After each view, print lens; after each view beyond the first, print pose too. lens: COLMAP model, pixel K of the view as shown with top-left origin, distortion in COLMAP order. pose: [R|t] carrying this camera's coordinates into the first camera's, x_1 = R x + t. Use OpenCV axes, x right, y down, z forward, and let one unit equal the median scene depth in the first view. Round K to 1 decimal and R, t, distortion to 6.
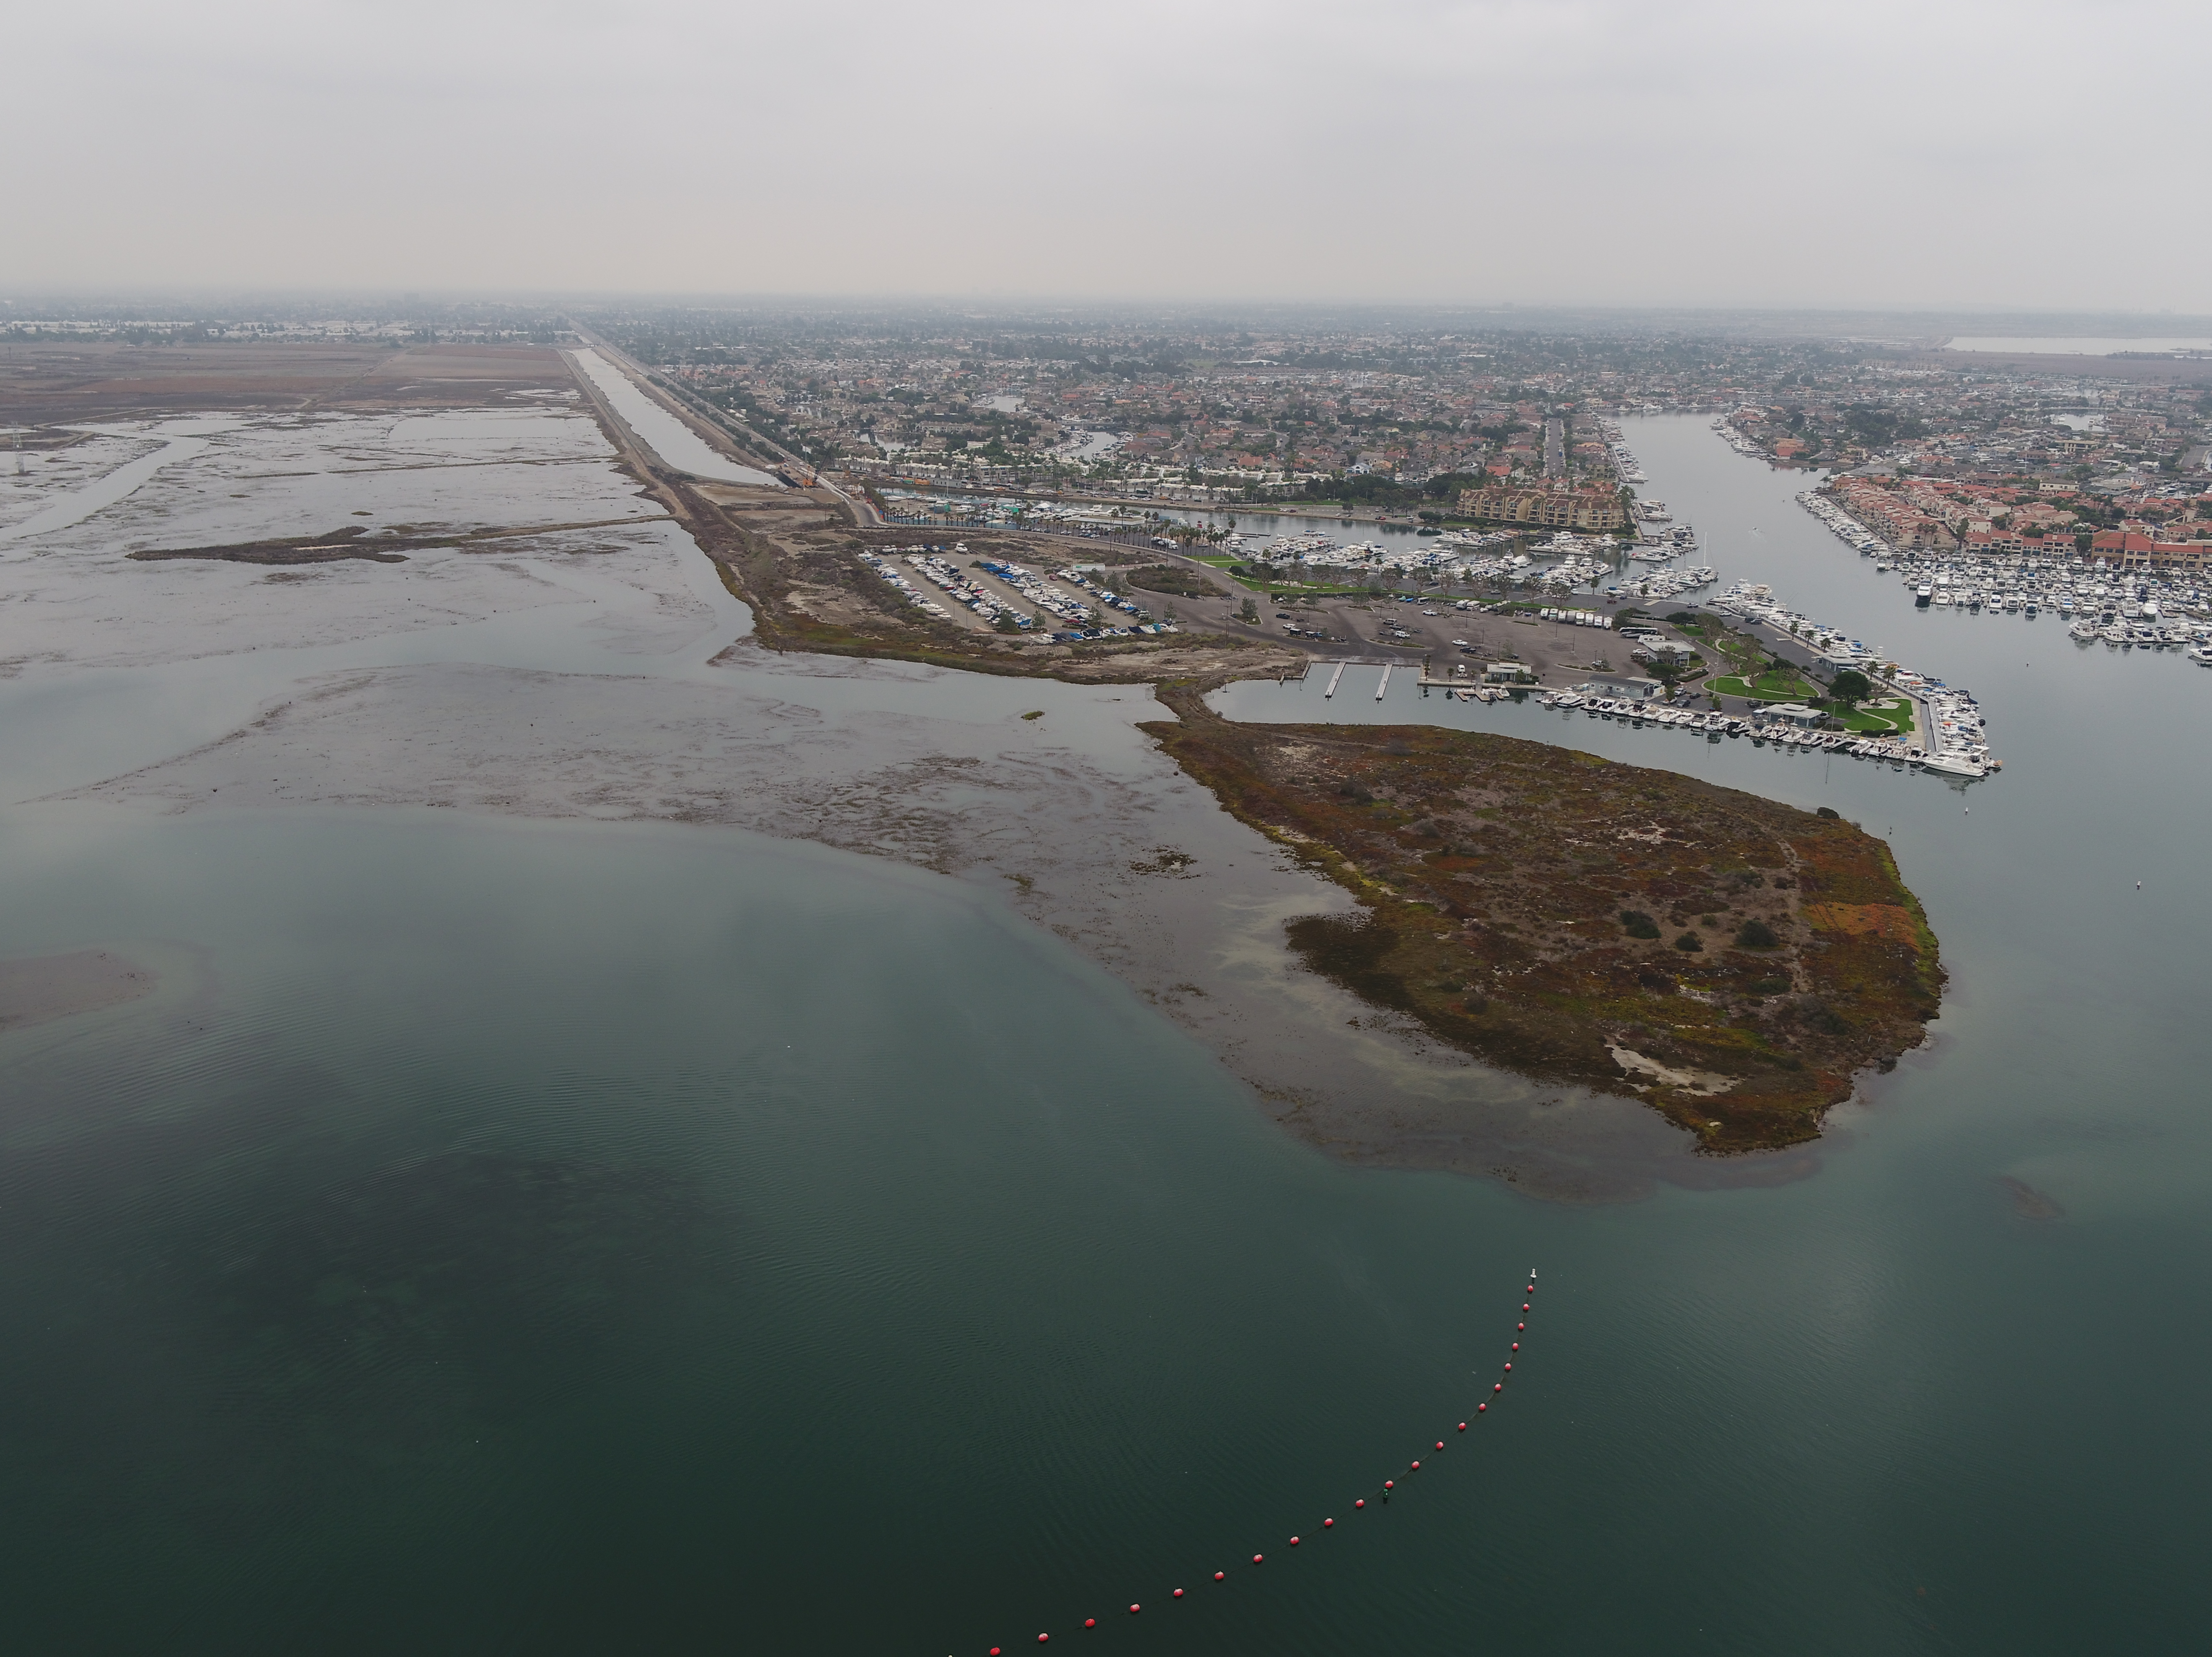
lens RADIAL K [[1912.6, 0, 1092.7], [0, 1912.6, 818.7], [0, 0, 1]] dist [0.002484, -0.014149]
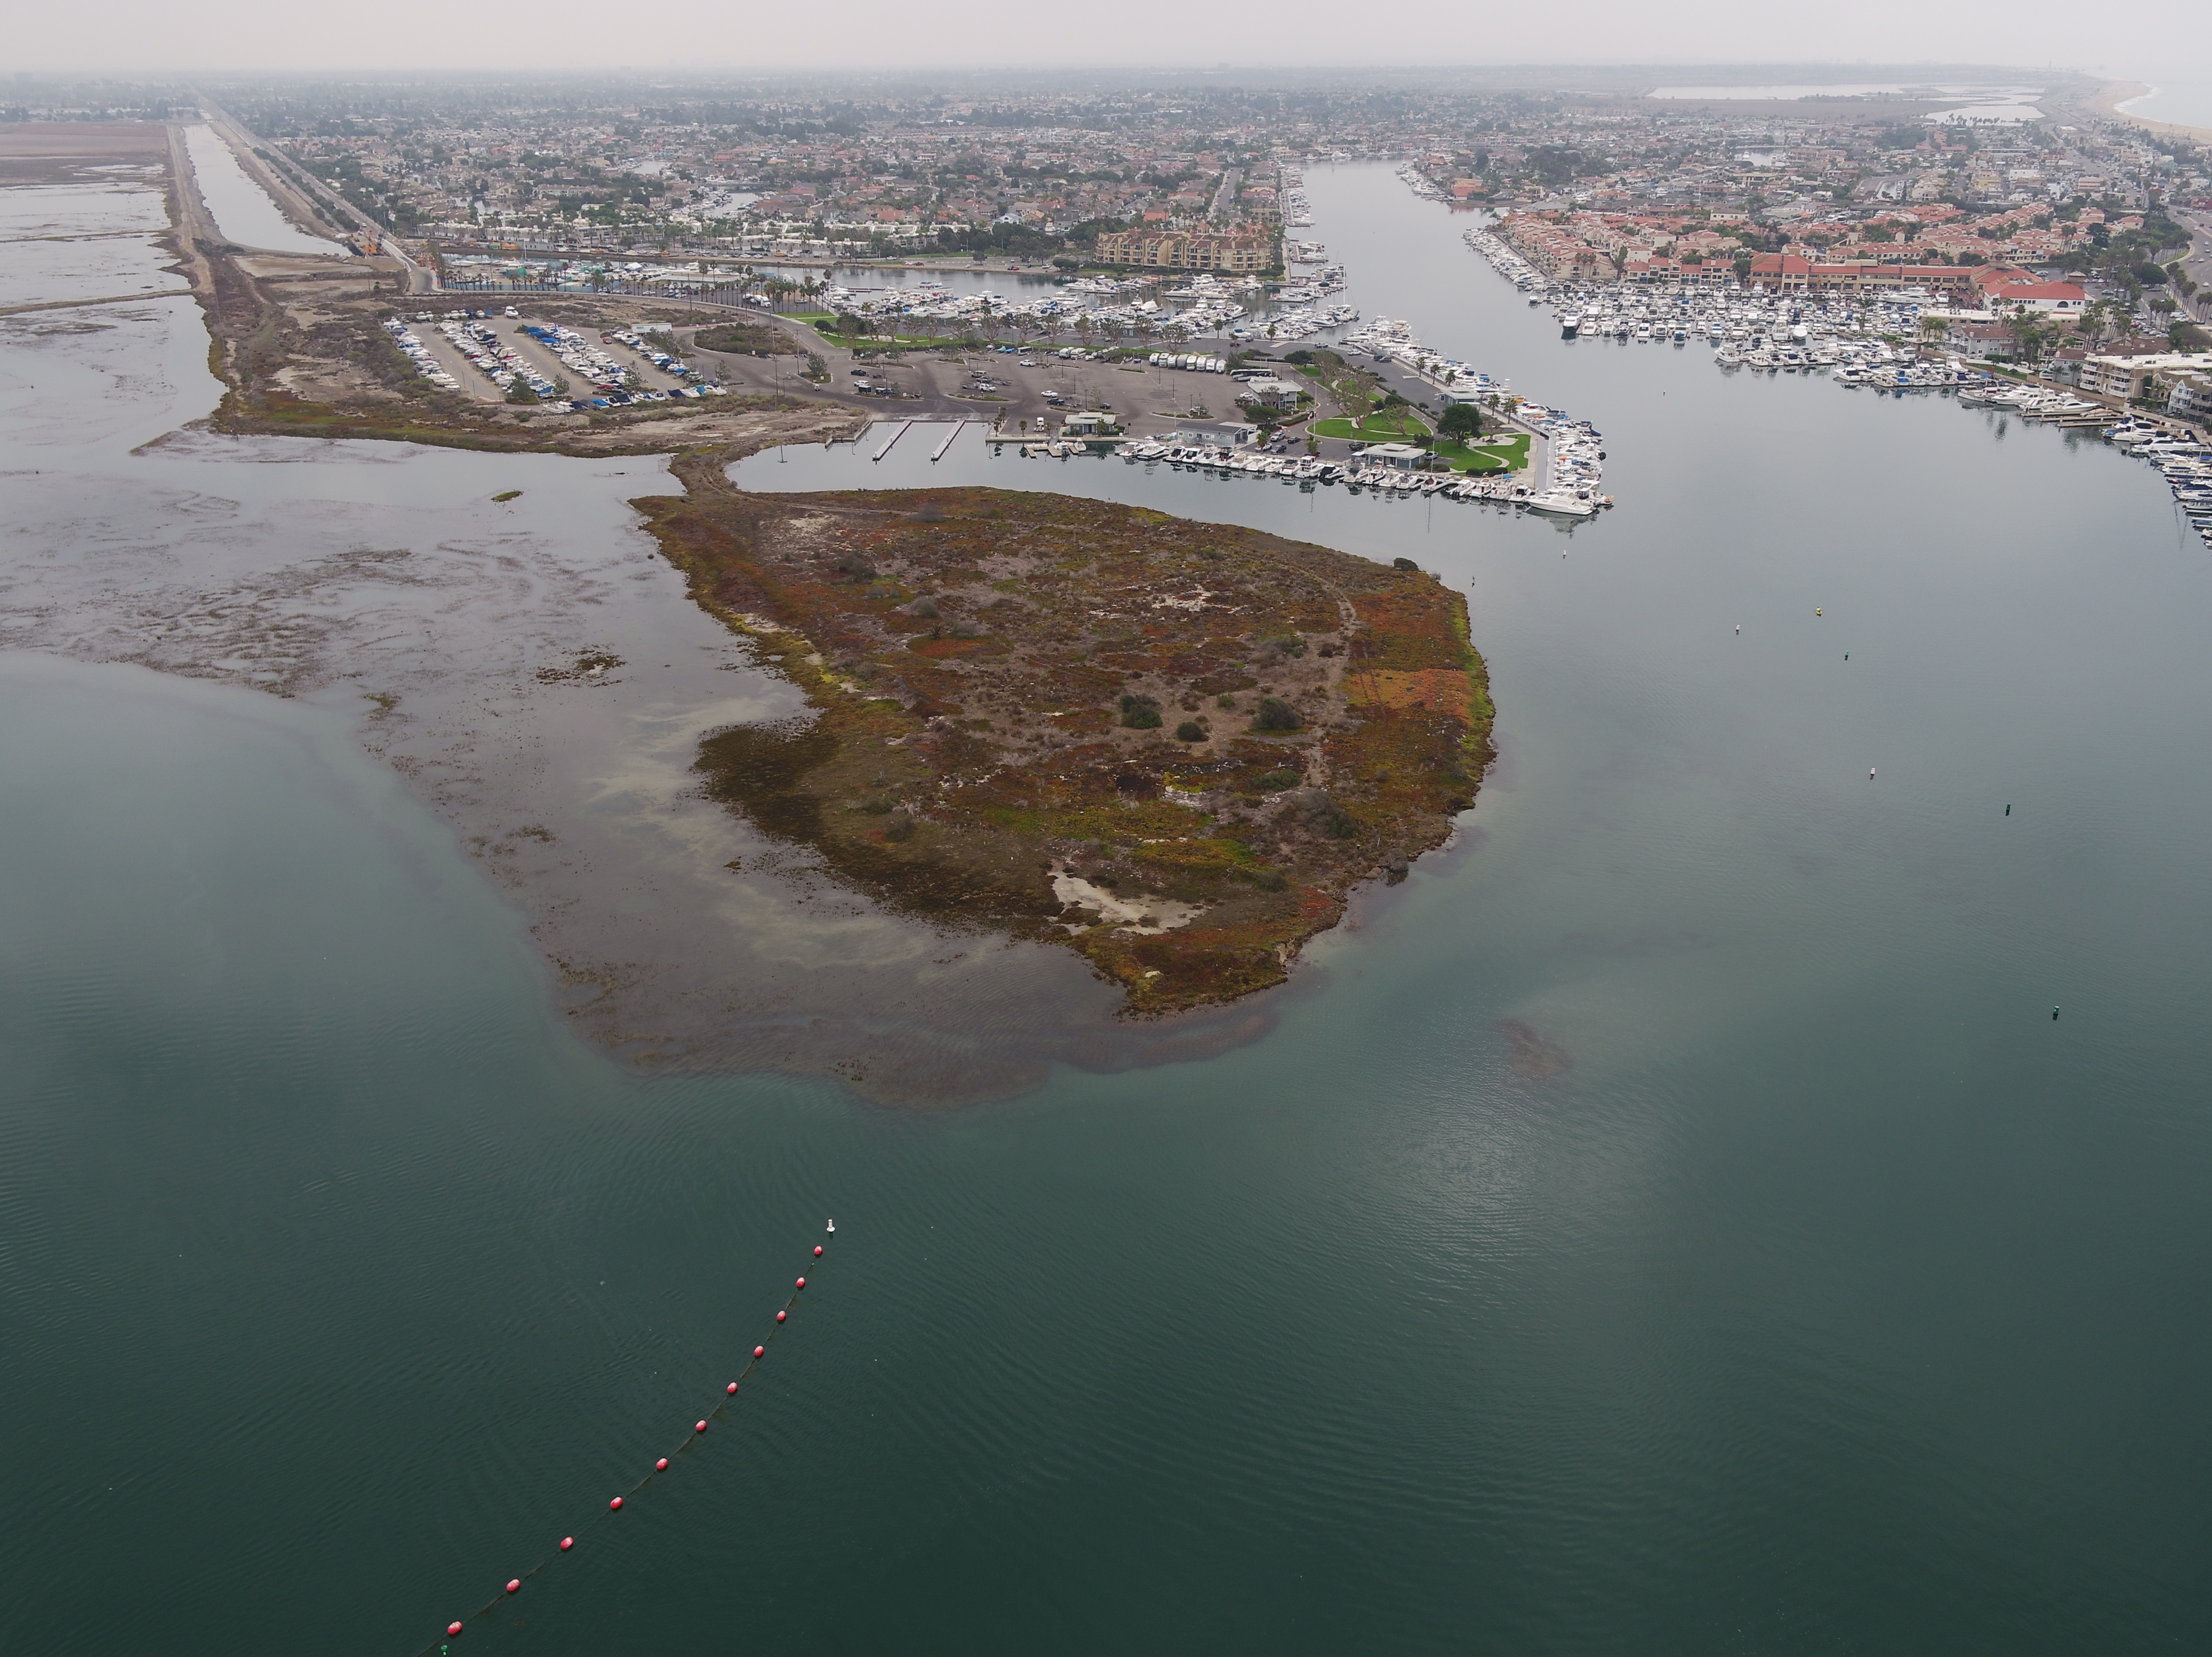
lens RADIAL K [[1912.6, 0, 1092.7], [0, 1912.6, 818.7], [0, 0, 1]] dist [0.002484, -0.014149]
pose [[0.990381, -0.065939, 0.121644, 0.086306], [0.052456, 0.992447, 0.110895, 0.004959], [-0.128038, -0.103447, 0.986360, 0.104193]]
